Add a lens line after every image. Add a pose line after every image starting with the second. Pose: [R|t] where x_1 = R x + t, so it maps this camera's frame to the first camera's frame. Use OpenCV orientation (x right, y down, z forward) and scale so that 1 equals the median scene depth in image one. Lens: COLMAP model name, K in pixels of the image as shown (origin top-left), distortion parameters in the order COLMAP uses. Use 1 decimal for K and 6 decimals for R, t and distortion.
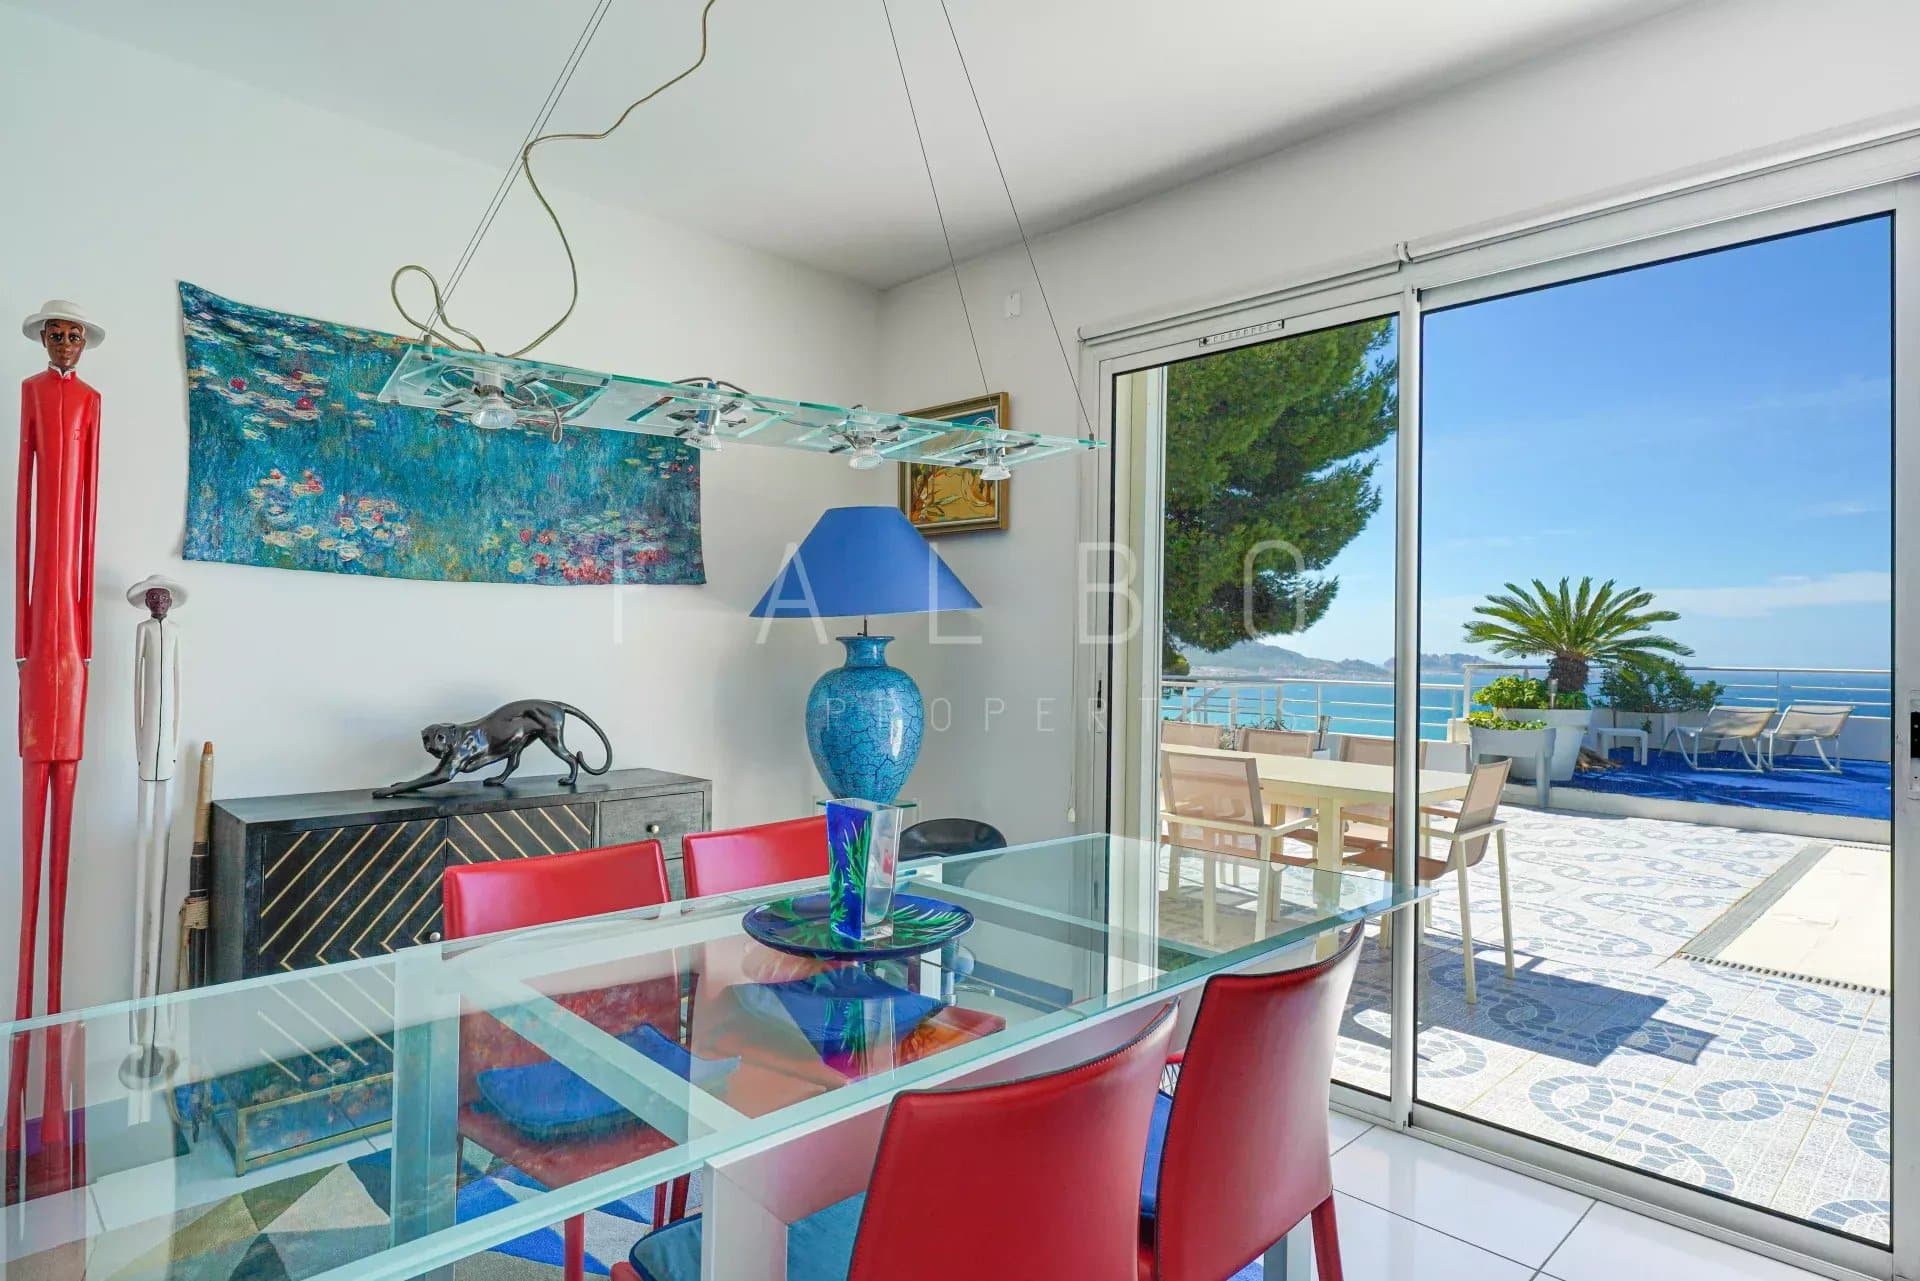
lens RADIAL K [[1056.3, 0, 959.2], [0, 1056.3, 610.1], [0, 0, 1]] dist [-0.001752, -0.000100]
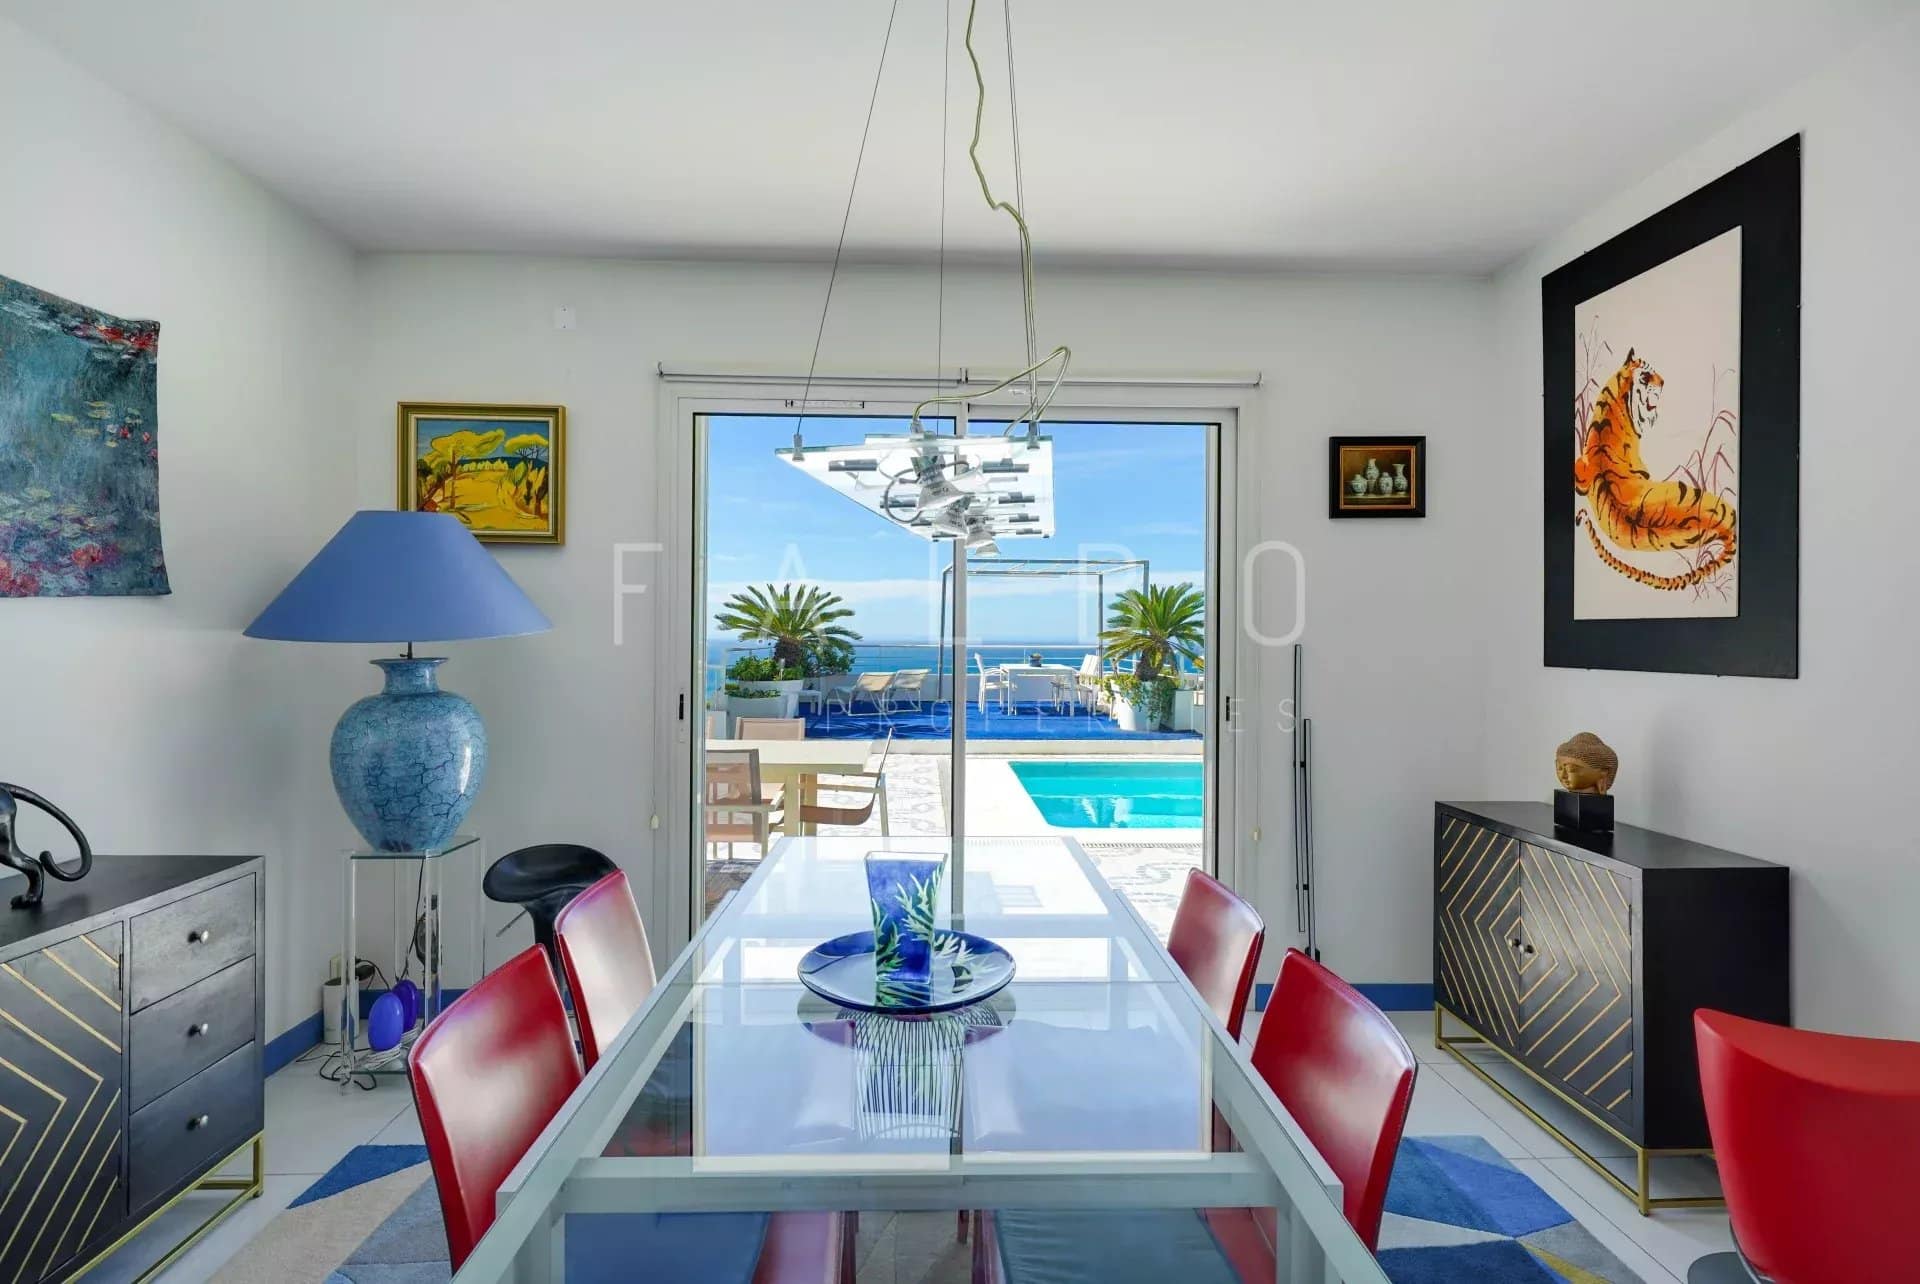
lens RADIAL K [[884.8, 0, 958.8], [0, 884.8, 623.1], [0, 0, 1]] dist [-0.000040, 0.000332]
pose [[0.679257, 0.000487, 0.733900, -0.326610], [-0.026708, 0.999354, 0.024056, -0.035167], [-0.733414, -0.035942, 0.678831, 0.168534]]
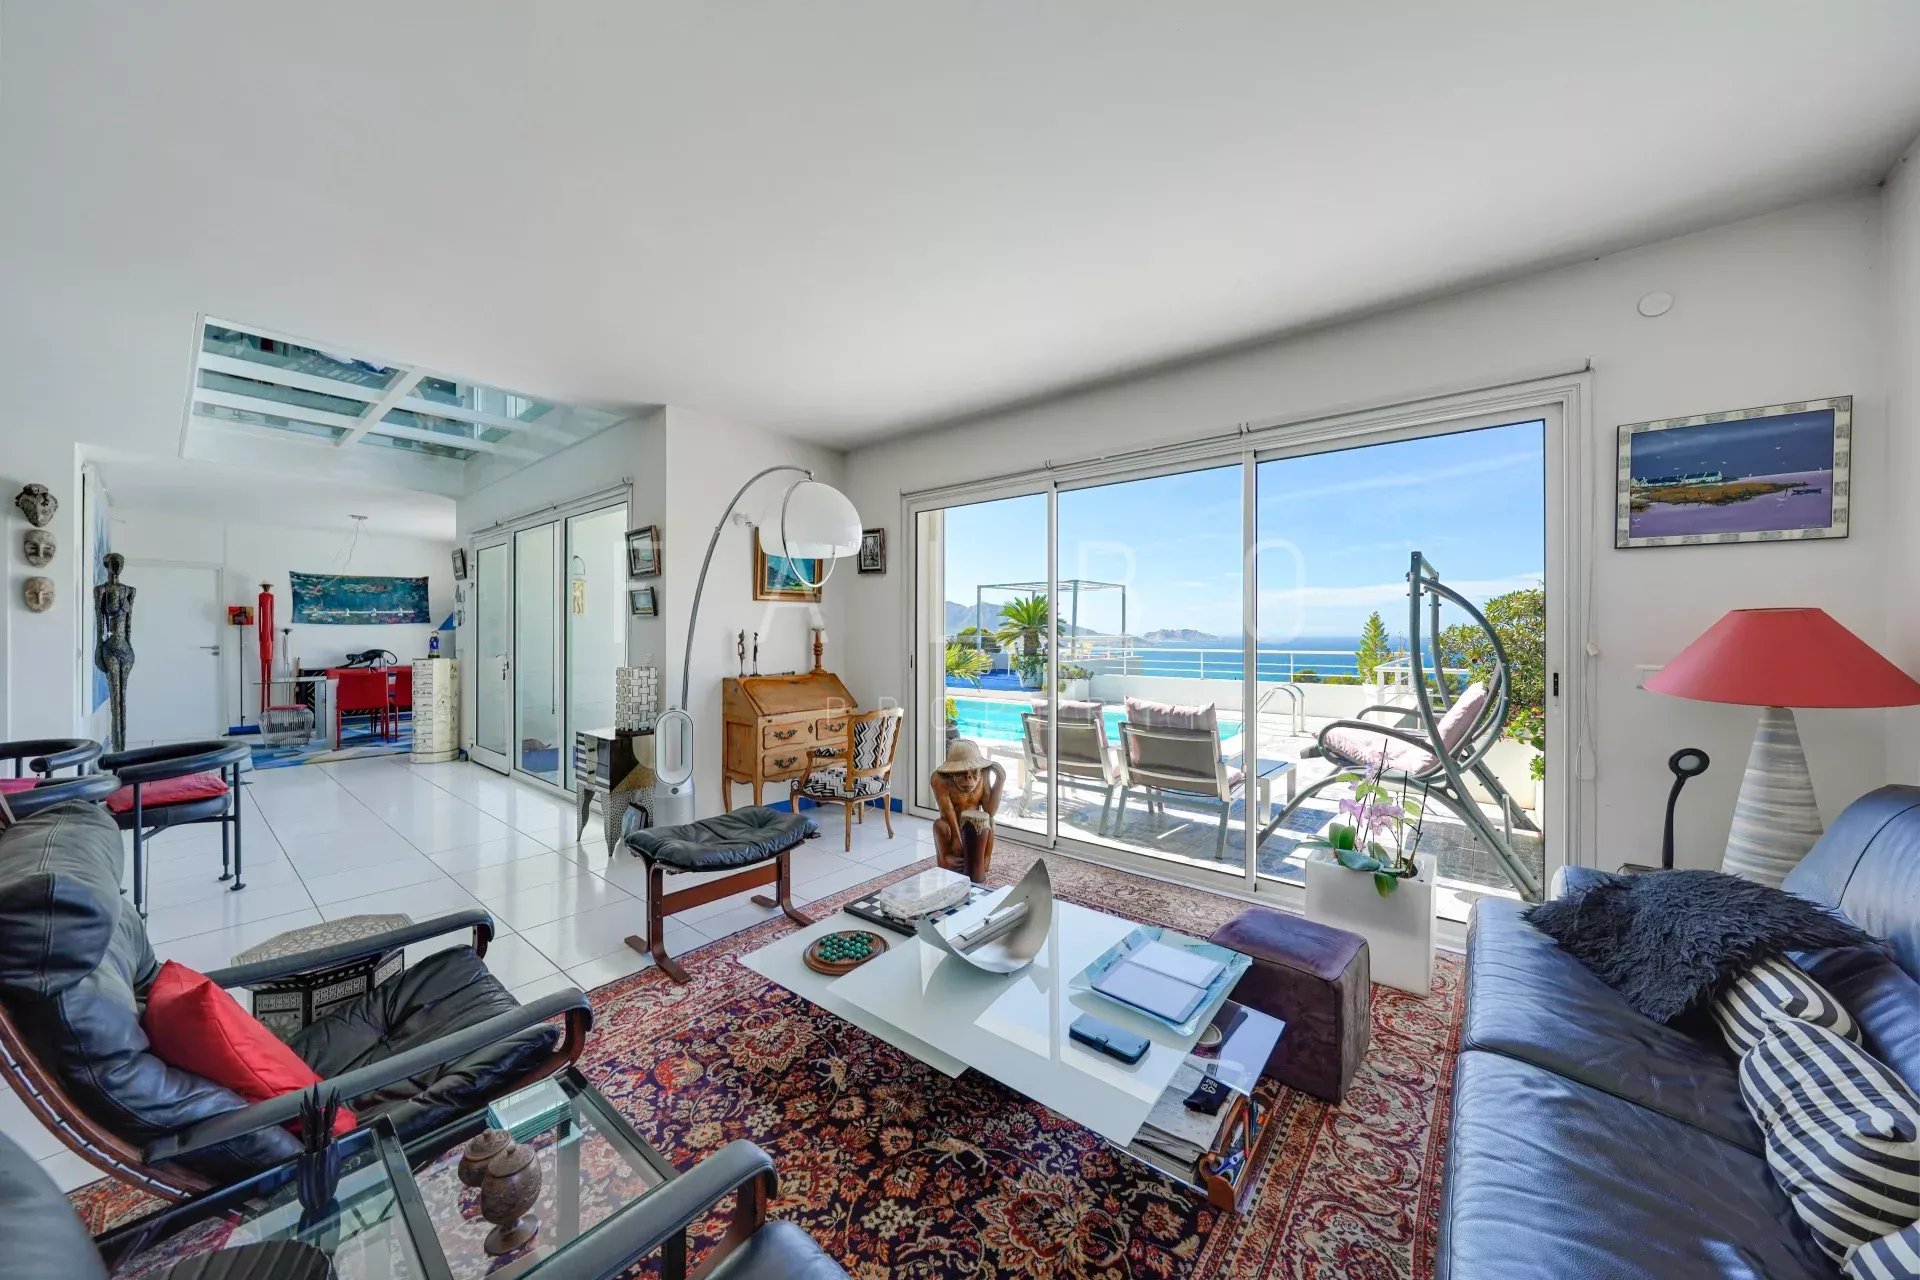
lens RADIAL K [[660.0, 0, 957.9], [0, 660.0, 626.5], [0, 0, 1]] dist [-0.000079, 0.000016]
pose [[0.994827, -0.009010, 0.101187, 1.682705], [0.005636, 0.999420, 0.033582, -0.090800], [-0.101430, -0.032838, 0.994301, -1.968657]]
